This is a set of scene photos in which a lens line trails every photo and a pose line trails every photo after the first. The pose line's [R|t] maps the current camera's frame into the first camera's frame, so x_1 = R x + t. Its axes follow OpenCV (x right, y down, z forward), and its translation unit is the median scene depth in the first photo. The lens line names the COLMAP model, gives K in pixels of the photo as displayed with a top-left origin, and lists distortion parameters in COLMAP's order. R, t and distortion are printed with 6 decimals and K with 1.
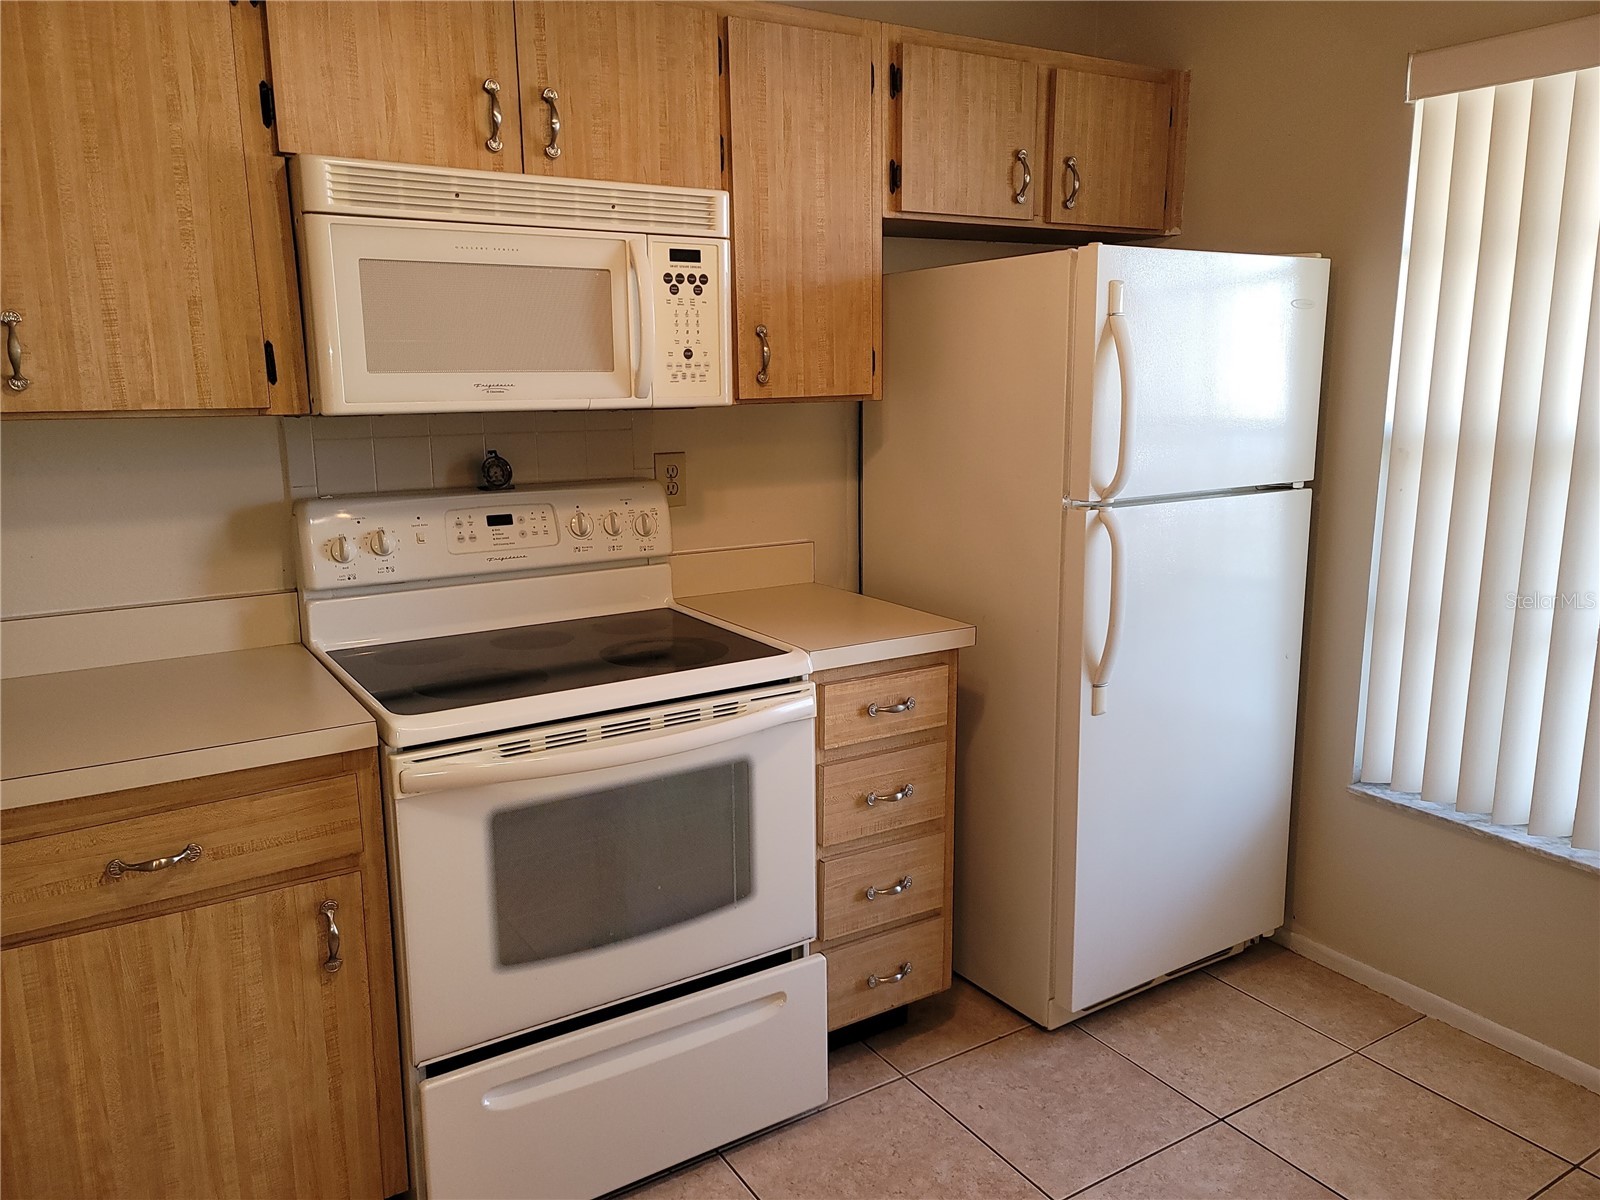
lens RADIAL K [[1165.6, 0, 802.7], [0, 1165.6, 567.7], [0, 0, 1]] dist [0.034591, -0.052982]
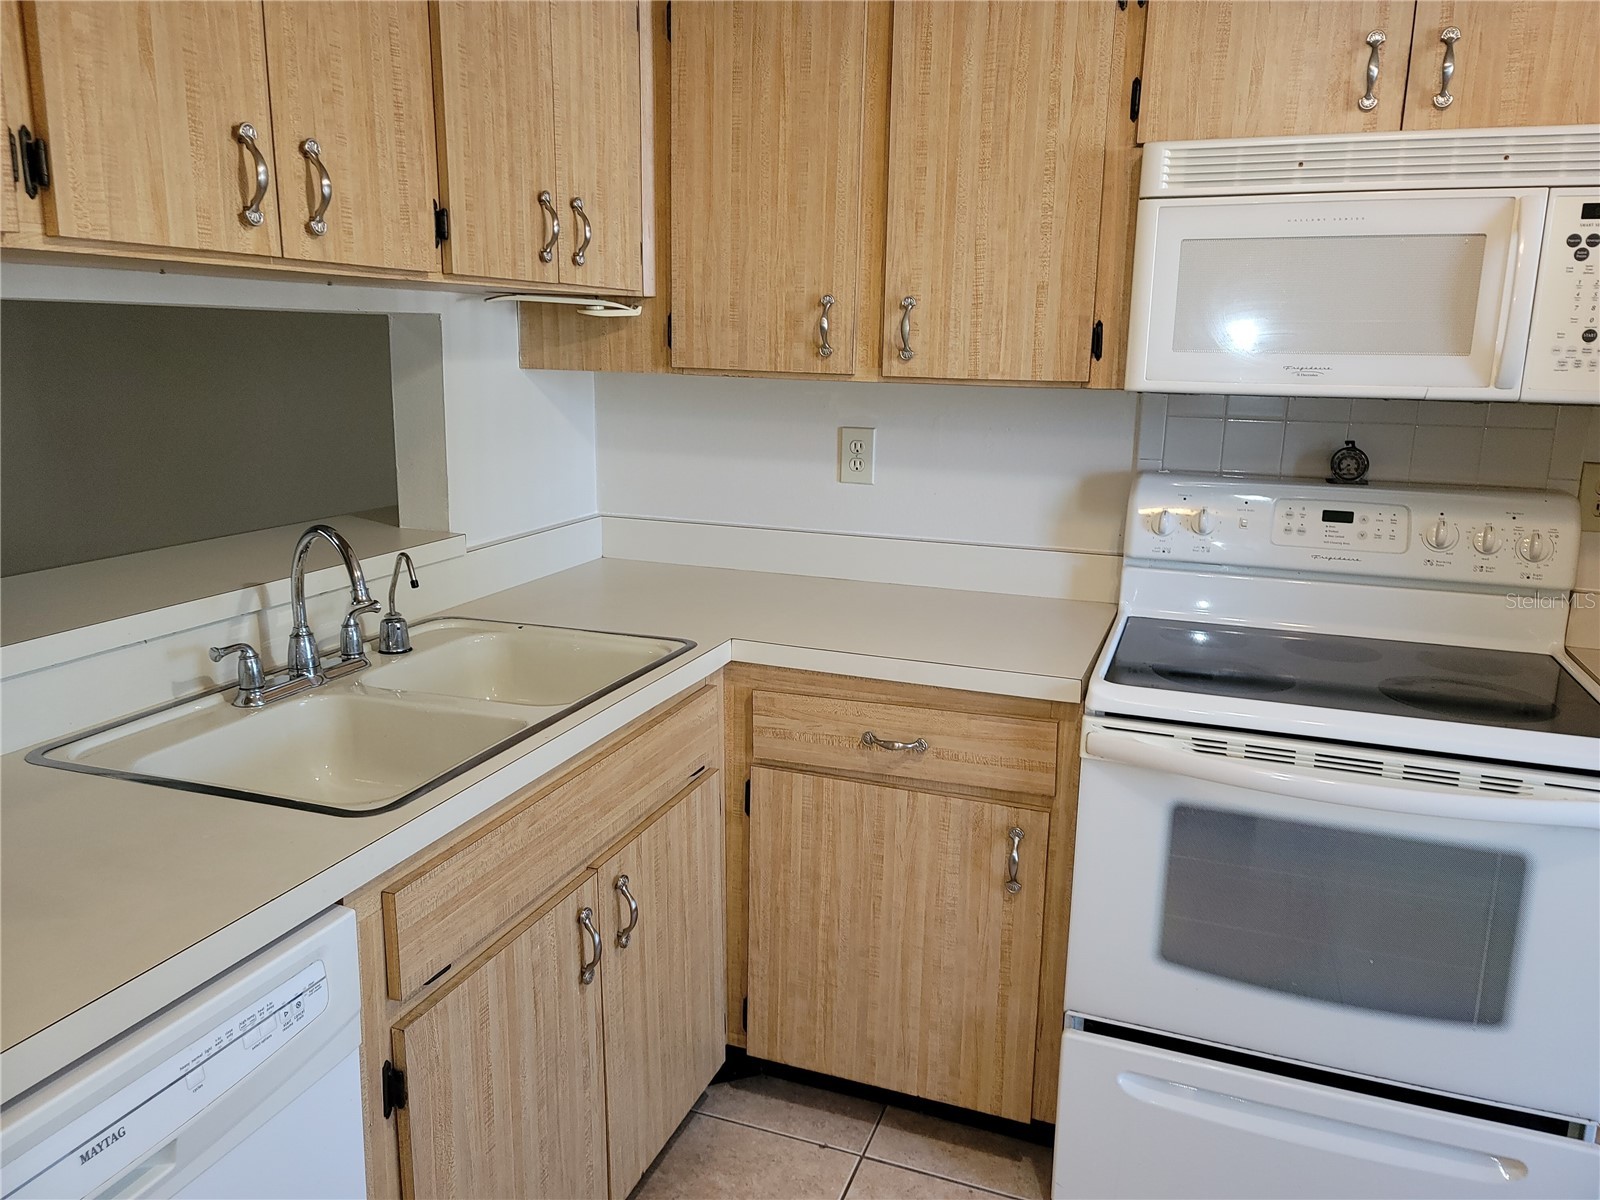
lens RADIAL K [[1165.6, 0, 802.7], [0, 1165.6, 567.7], [0, 0, 1]] dist [0.034591, -0.052982]
pose [[0.587826, 0.164490, -0.792088, 0.287363], [-0.156150, 0.983768, 0.088414, -0.021321], [0.793775, 0.071713, 0.603970, 0.145280]]
